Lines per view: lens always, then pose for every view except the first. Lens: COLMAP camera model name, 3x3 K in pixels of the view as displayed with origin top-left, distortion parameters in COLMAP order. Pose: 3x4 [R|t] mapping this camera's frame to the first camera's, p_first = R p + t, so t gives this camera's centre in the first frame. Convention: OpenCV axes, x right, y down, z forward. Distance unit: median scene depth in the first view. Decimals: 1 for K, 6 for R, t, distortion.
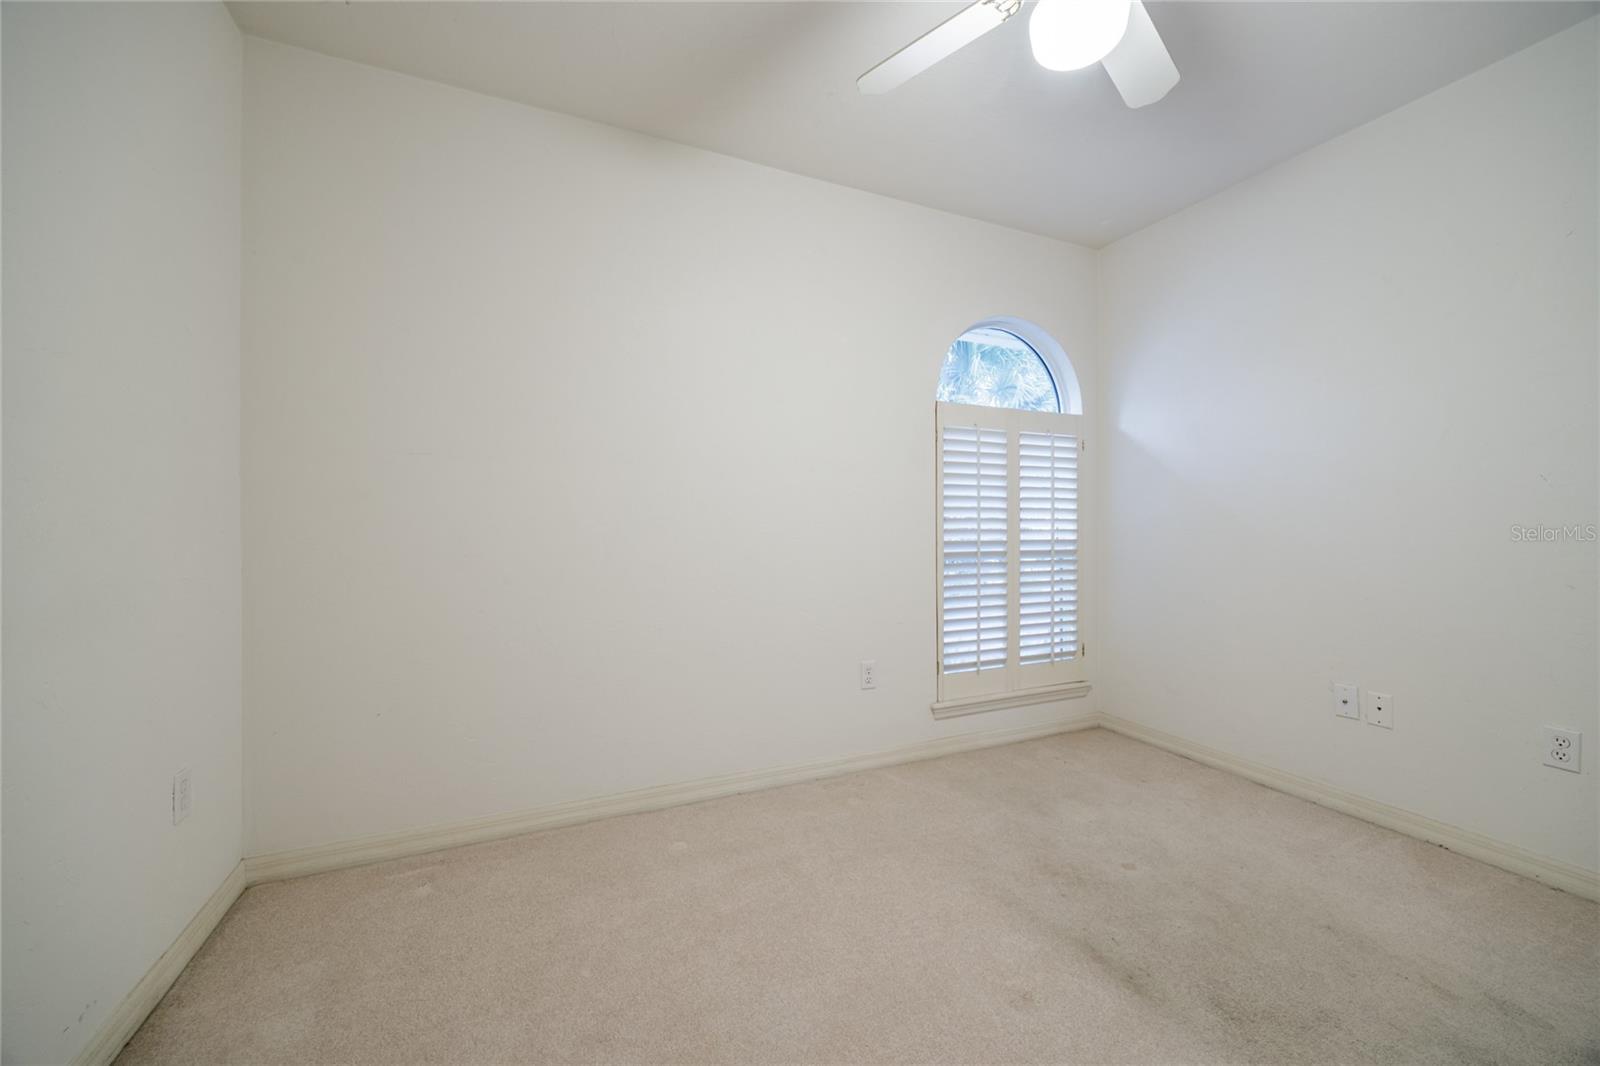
lens RADIAL K [[621.2, 0, 801.5], [0, 621.2, 527.5], [0, 0, 1]] dist [-0.001519, -0.000409]
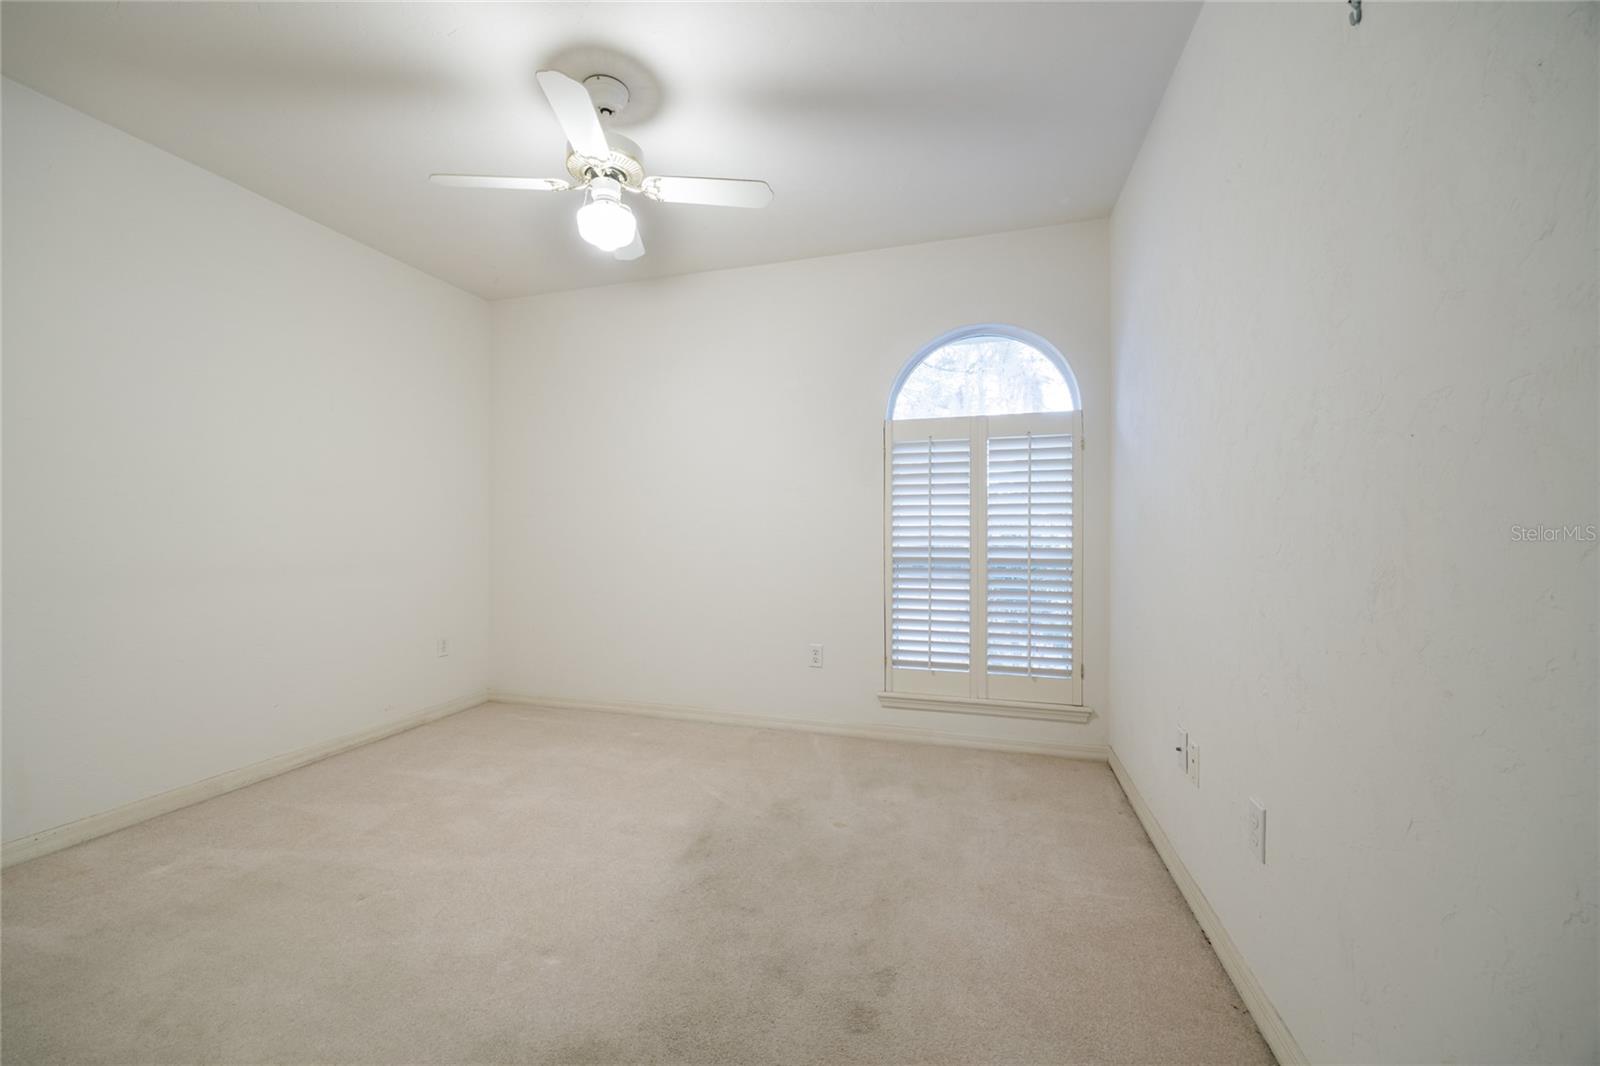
lens RADIAL K [[639.0, 0, 750.7], [0, 639.0, 527.6], [0, 0, 1]] dist [-0.000860, -0.000090]
pose [[0.732183, -0.000944, -0.681107, 0.808389], [0.003875, 0.999989, 0.002780, -0.016684], [0.681097, -0.004675, 0.732179, -0.002669]]
